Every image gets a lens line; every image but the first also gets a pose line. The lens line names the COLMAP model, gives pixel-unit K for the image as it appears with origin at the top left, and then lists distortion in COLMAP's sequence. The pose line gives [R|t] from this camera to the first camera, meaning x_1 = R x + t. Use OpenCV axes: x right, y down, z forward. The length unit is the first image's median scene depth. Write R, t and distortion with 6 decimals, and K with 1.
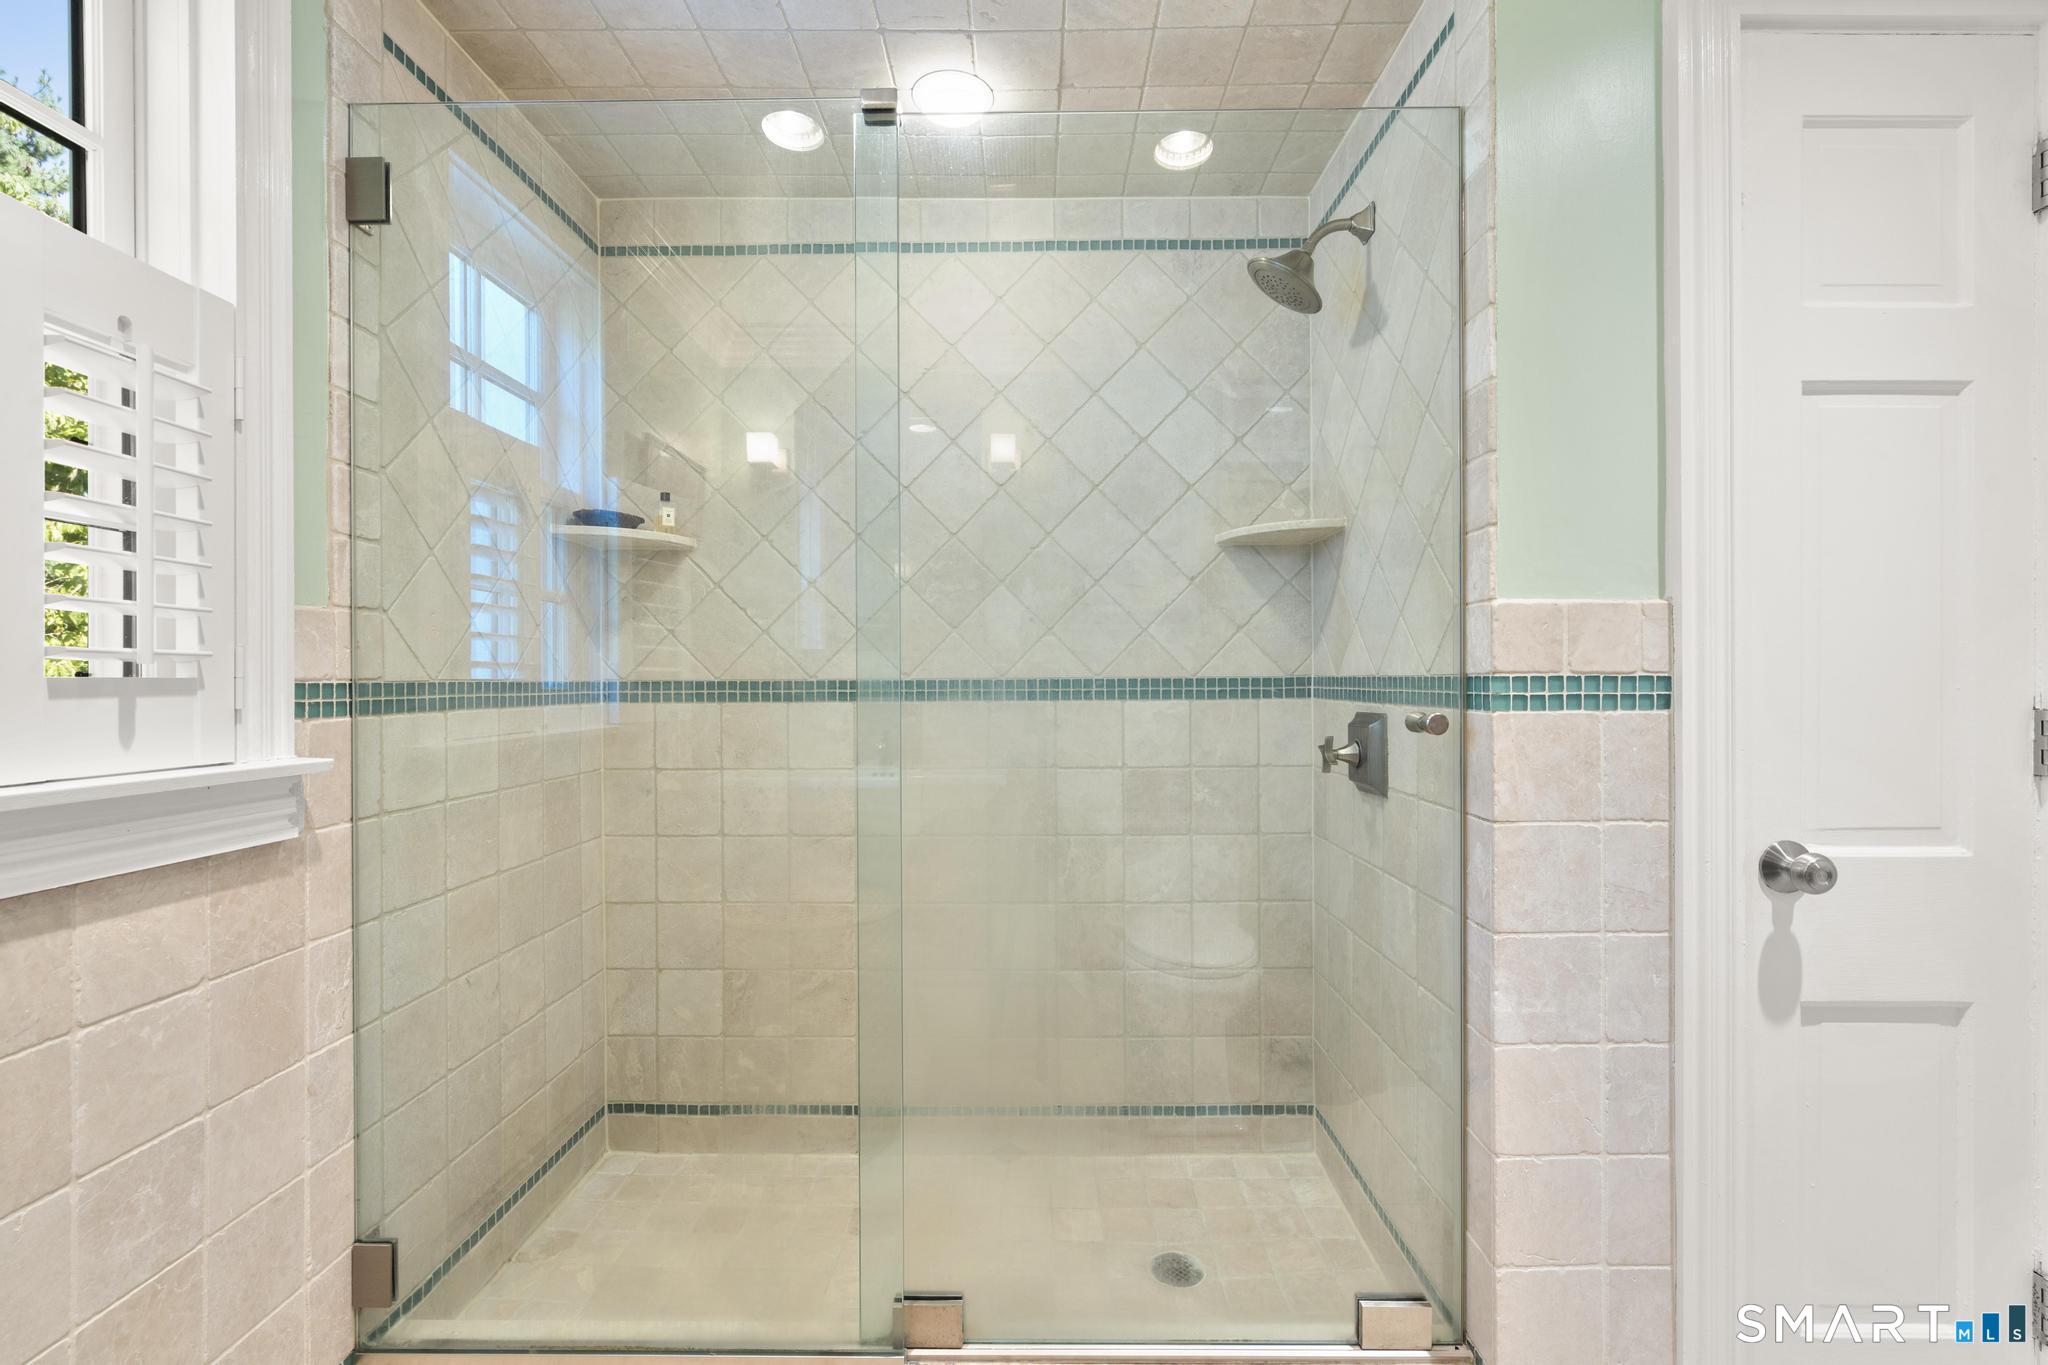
lens RADIAL K [[920.7, 0, 1022.4], [0, 920.7, 676.1], [0, 0, 1]] dist [-0.000114, 0.000226]
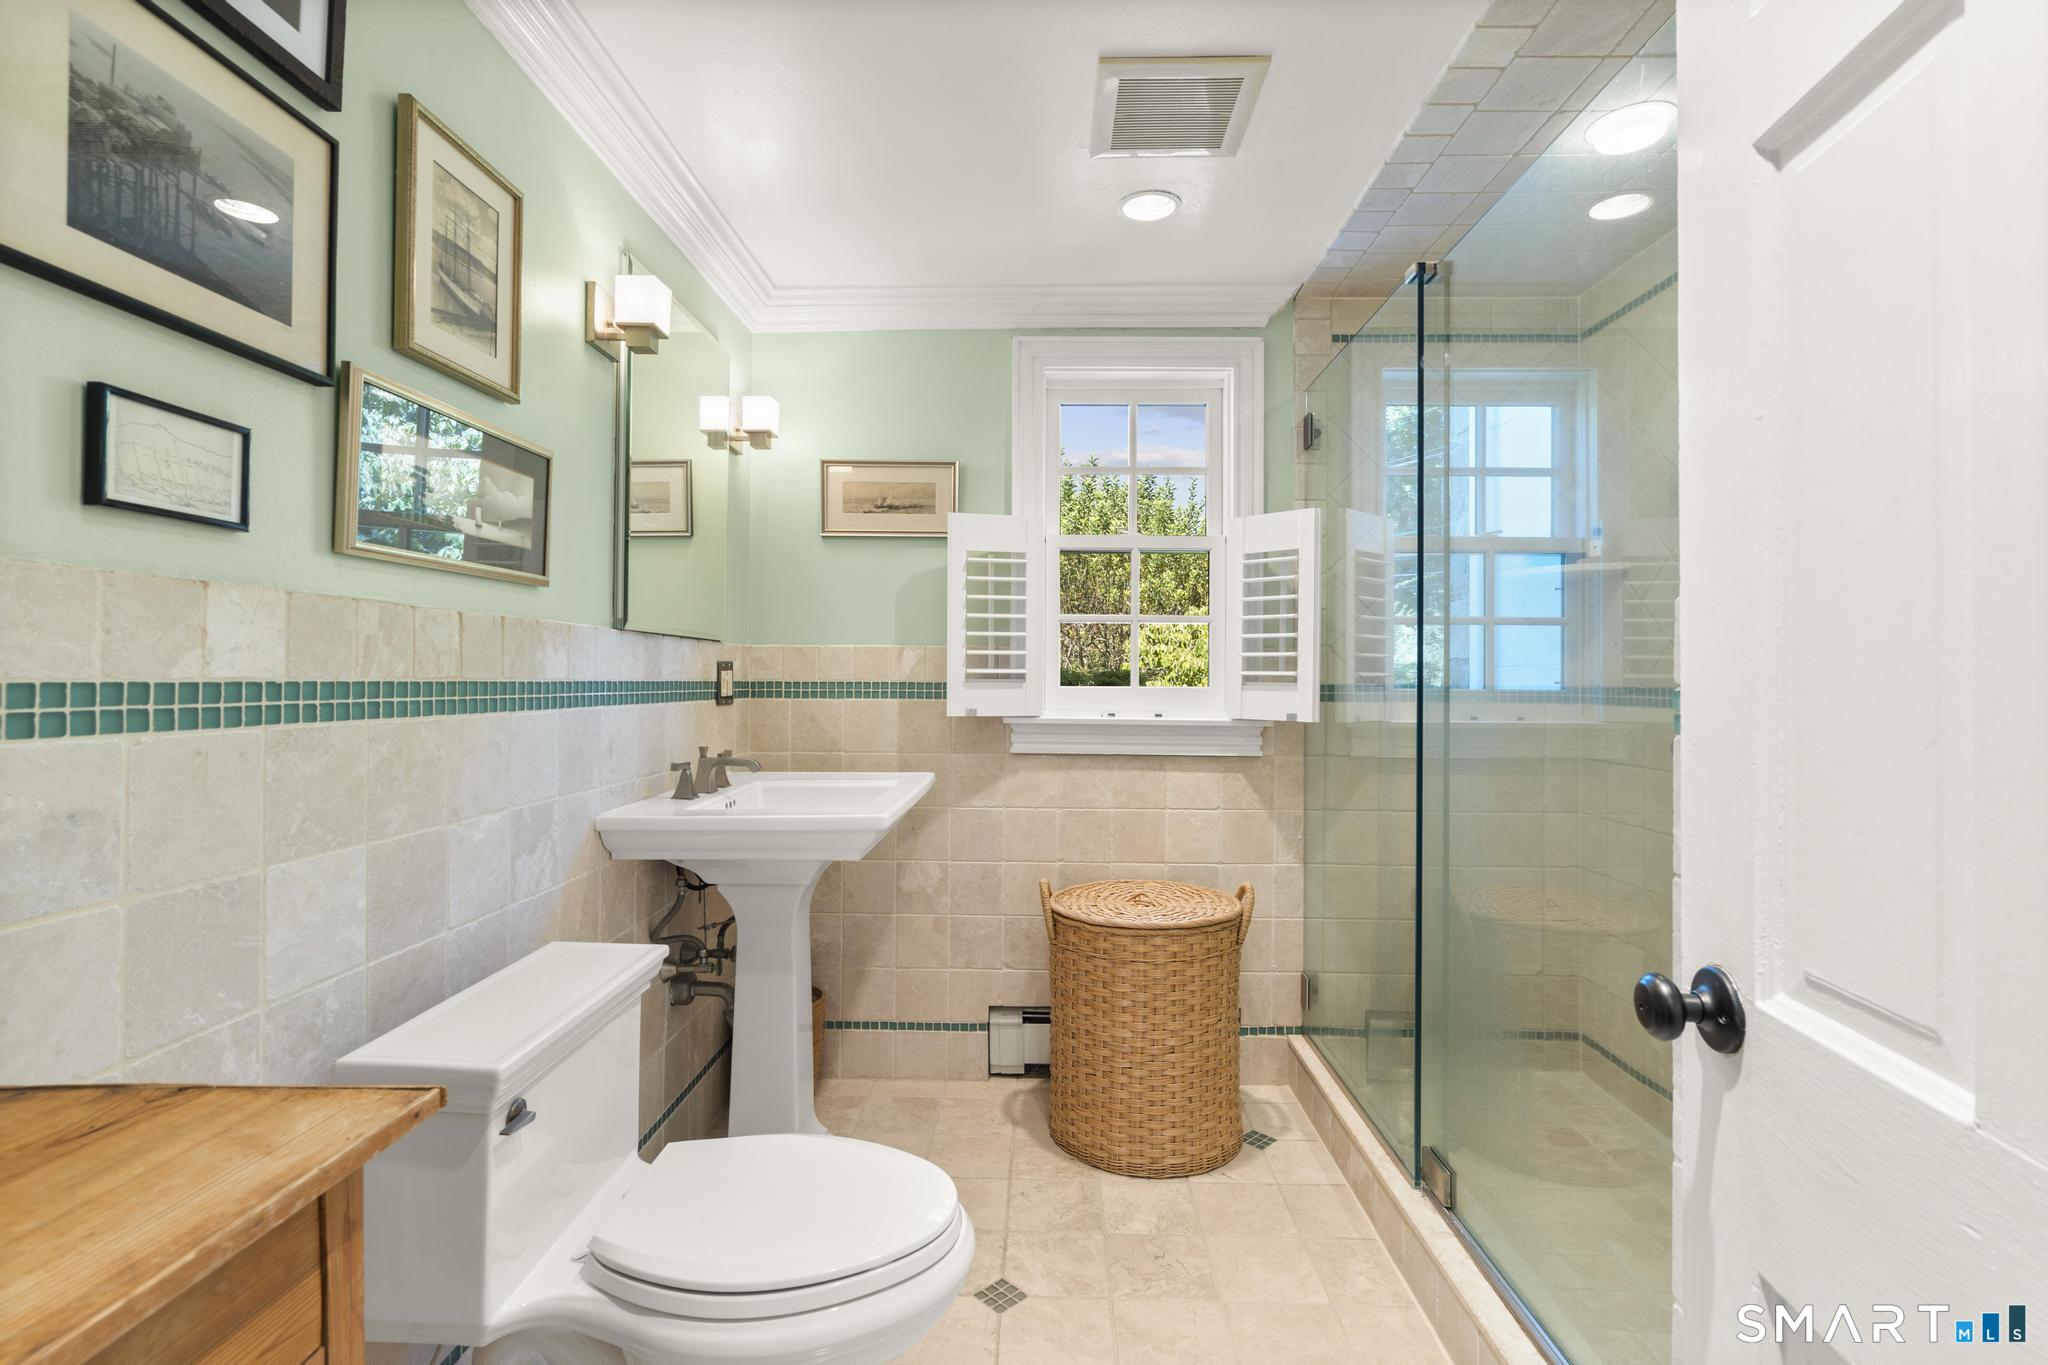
lens RADIAL K [[920.7, 0, 1023.7], [0, 920.7, 672.1], [0, 0, 1]] dist [-0.000114, 0.000226]
pose [[-0.007269, 0.004117, -0.999965, 0.775186], [-0.004913, 0.999979, 0.004153, -0.014995], [0.999962, 0.004943, -0.007249, 0.267485]]
